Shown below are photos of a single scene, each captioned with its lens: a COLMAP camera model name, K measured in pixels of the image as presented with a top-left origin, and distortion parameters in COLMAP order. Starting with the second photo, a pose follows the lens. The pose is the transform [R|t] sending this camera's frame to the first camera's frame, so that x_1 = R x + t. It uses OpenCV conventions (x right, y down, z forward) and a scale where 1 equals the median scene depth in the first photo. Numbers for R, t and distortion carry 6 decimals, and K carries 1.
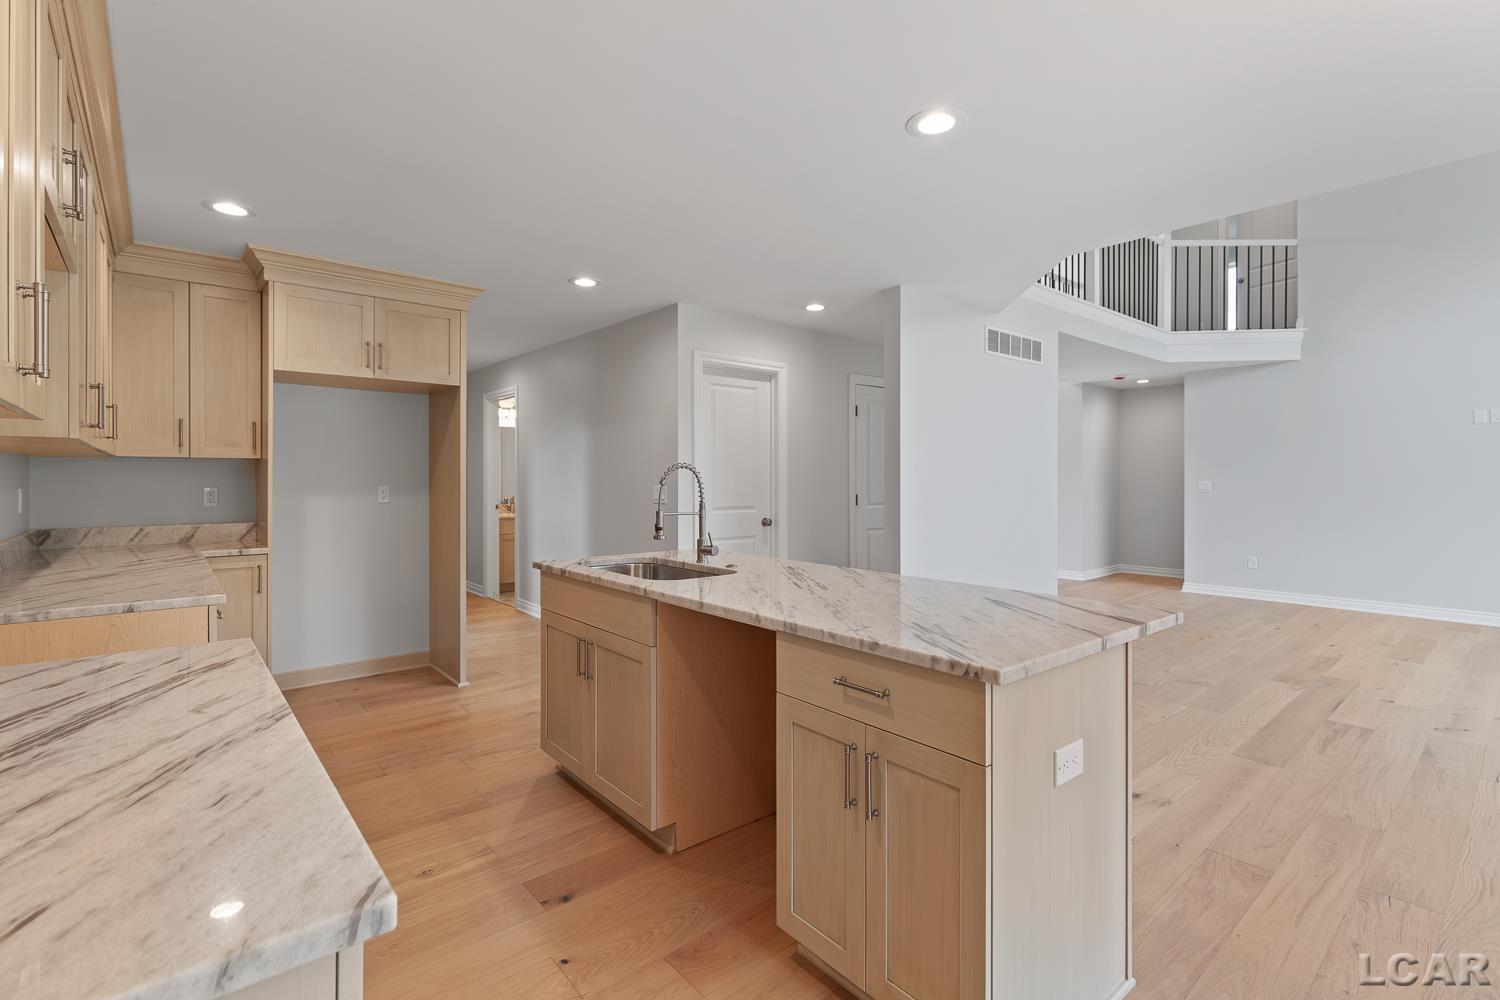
lens RADIAL K [[685.4, 0, 755.5], [0, 685.4, 480.9], [0, 0, 1]] dist [0.003060, -0.000635]
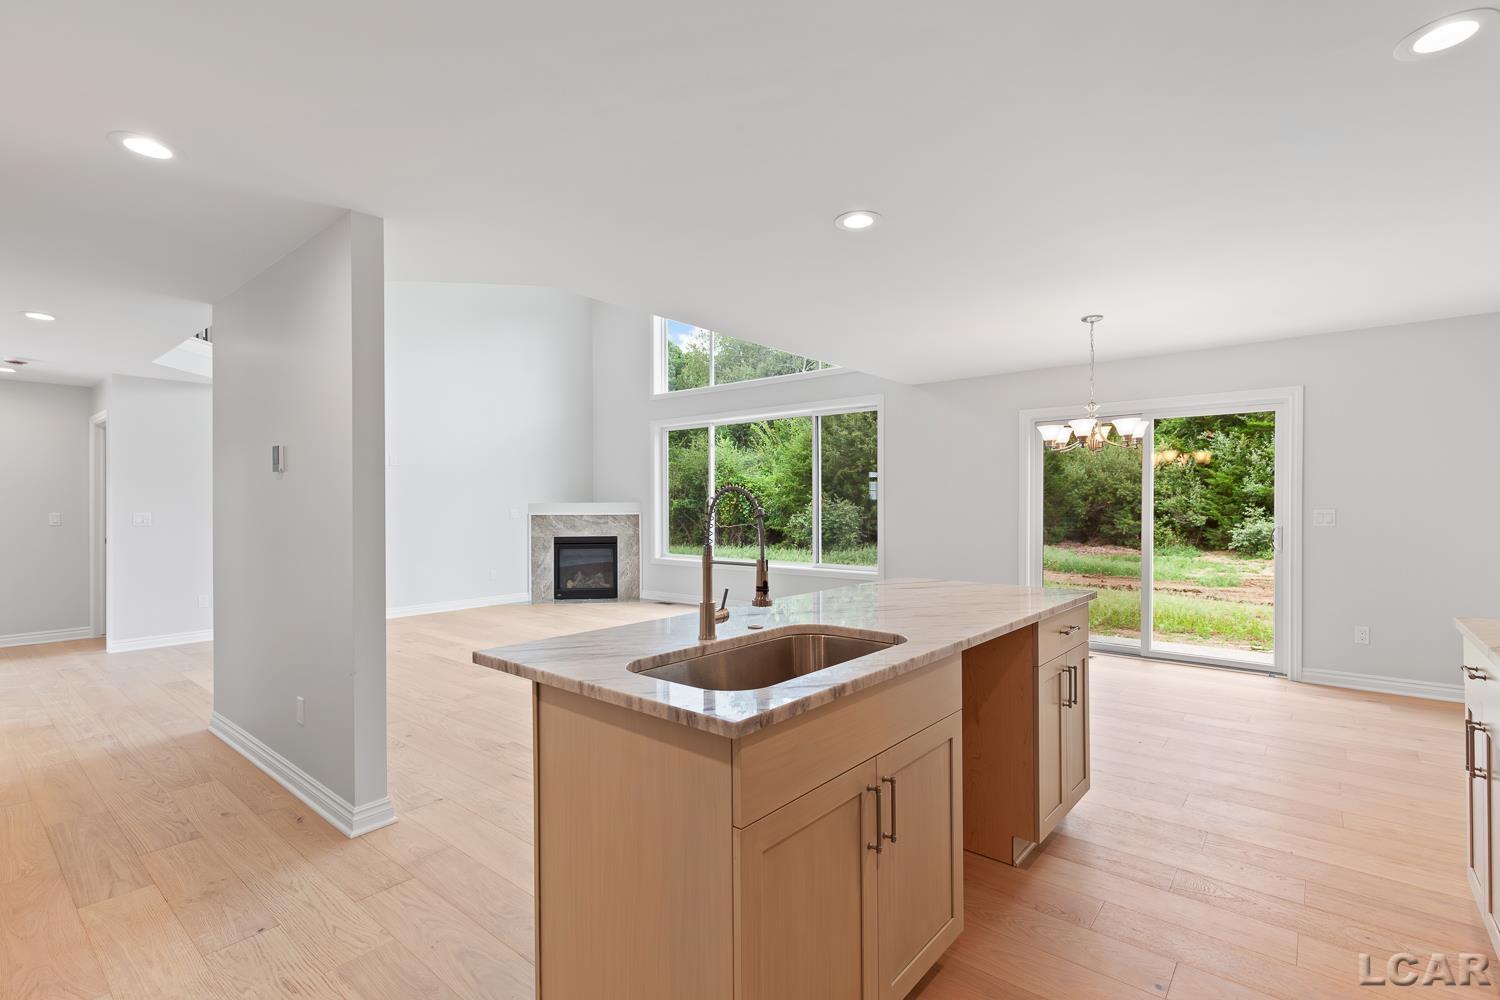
lens RADIAL K [[697.6, 0, 756.4], [0, 697.6, 508.7], [0, 0, 1]] dist [0.011657, -0.001068]
pose [[-0.166311, -0.005879, 0.986056, -0.526338], [0.006738, 0.999952, 0.007099, -0.006837], [-0.986050, 0.007824, -0.166263, 0.741687]]
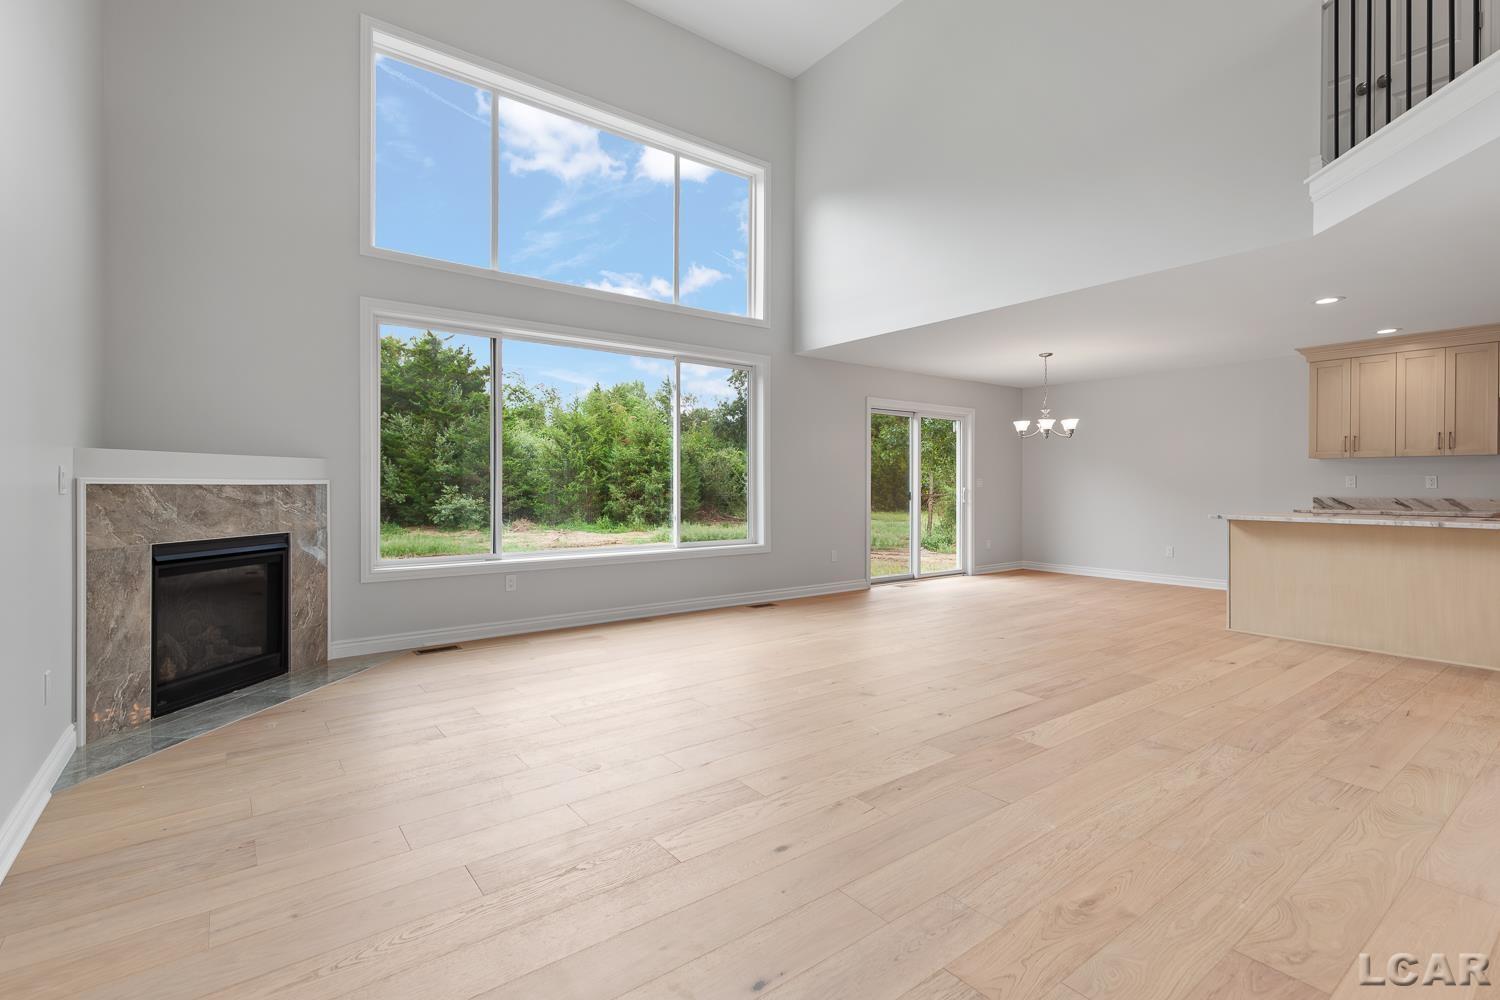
lens RADIAL K [[690.9, 0, 745.6], [0, 690.9, 484.6], [0, 0, 1]] dist [0.003074, 0.000029]
pose [[-0.997726, 0.002058, 0.067362, 1.032051], [0.002289, 0.999992, 0.003349, 0.023180], [-0.067354, 0.003495, -0.997723, 1.754955]]
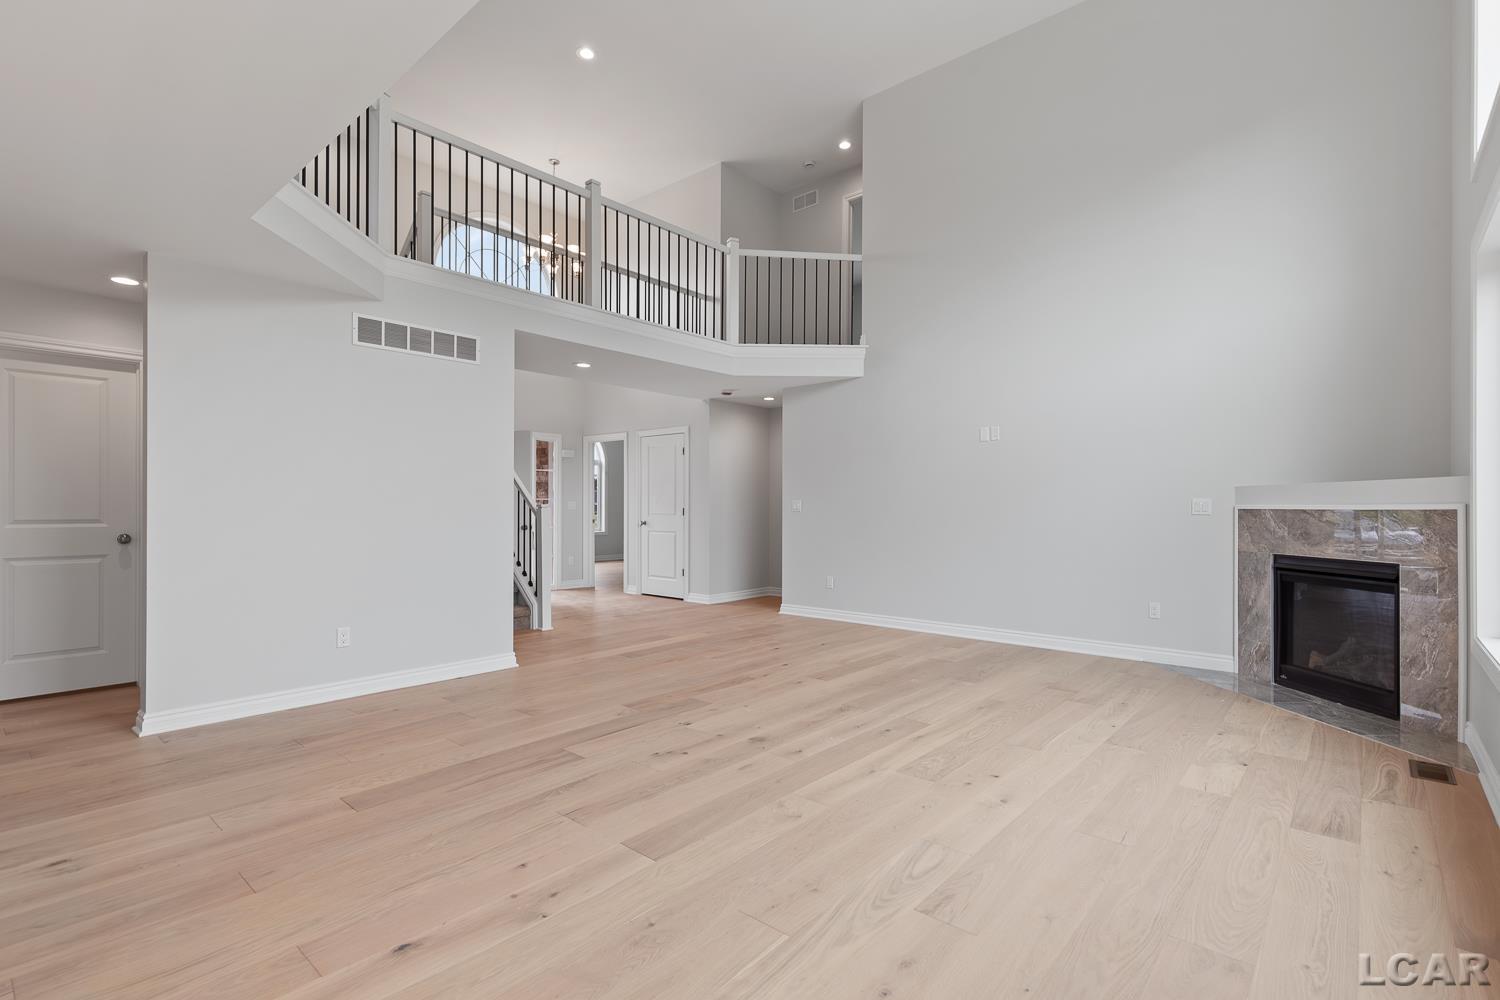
lens RADIAL K [[697.6, 0, 756.4], [0, 697.6, 508.7], [0, 0, 1]] dist [0.011657, -0.001068]
pose [[0.989642, 0.003684, 0.143509, 0.814715], [-0.003239, 0.999989, -0.003339, 0.029223], [-0.143520, 0.002839, 0.989643, 0.043412]]
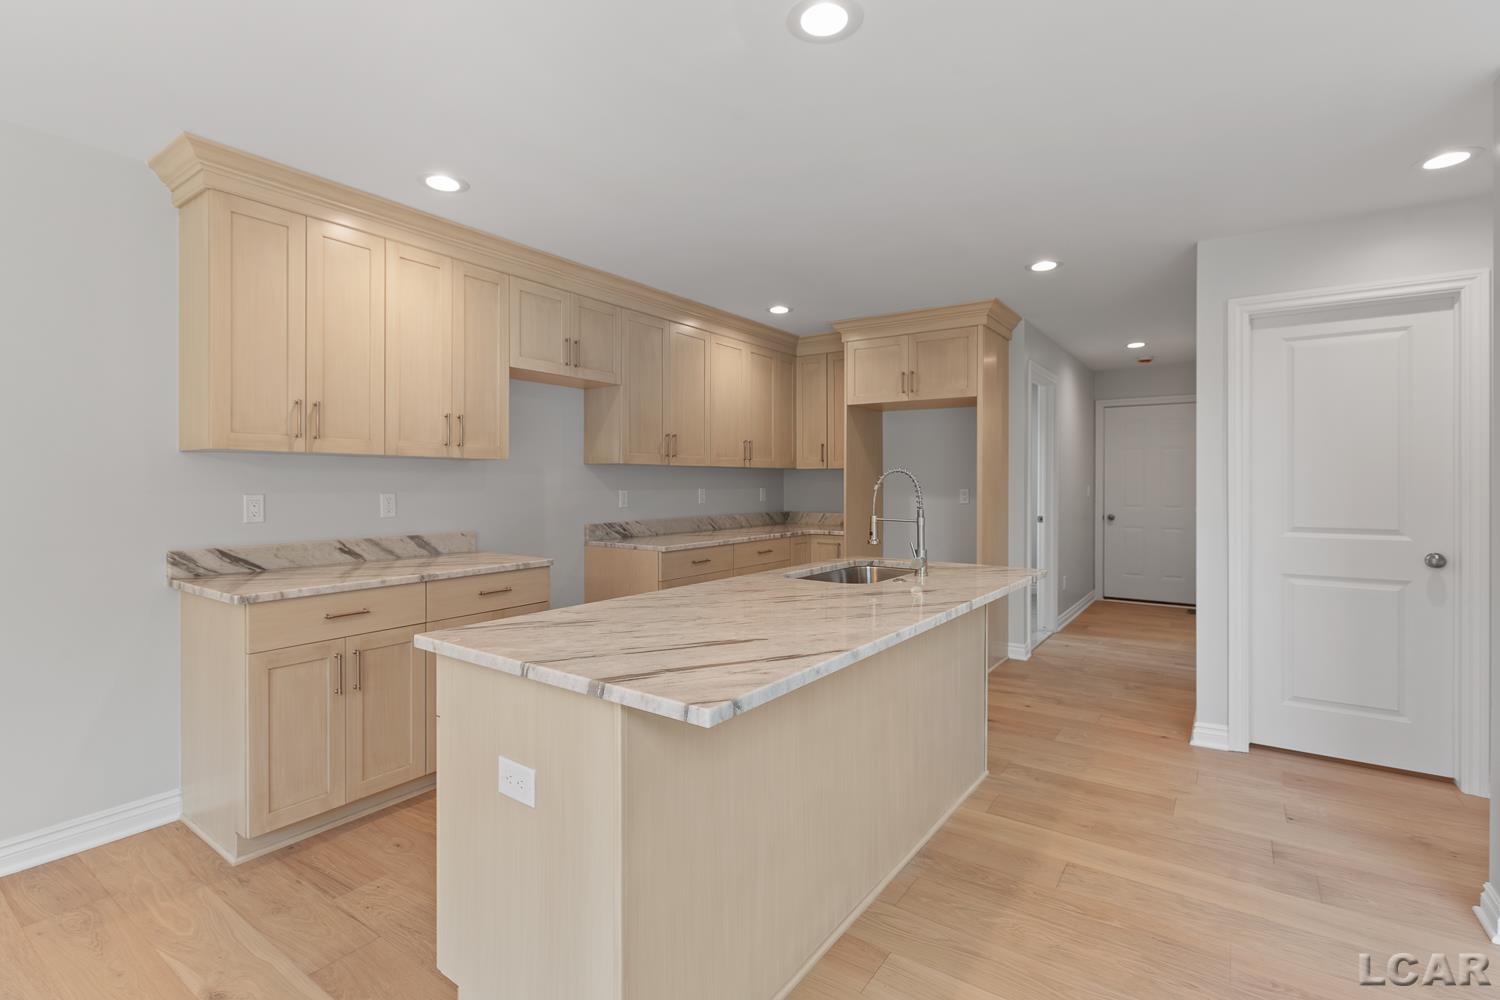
lens RADIAL K [[690.9, 0, 745.6], [0, 690.9, 484.6], [0, 0, 1]] dist [0.003074, 0.000029]
pose [[0.240904, 0.003764, -0.970542, 0.531259], [-0.003698, 0.999989, 0.002960, -0.002025], [0.970542, 0.002875, 0.240915, 0.390496]]
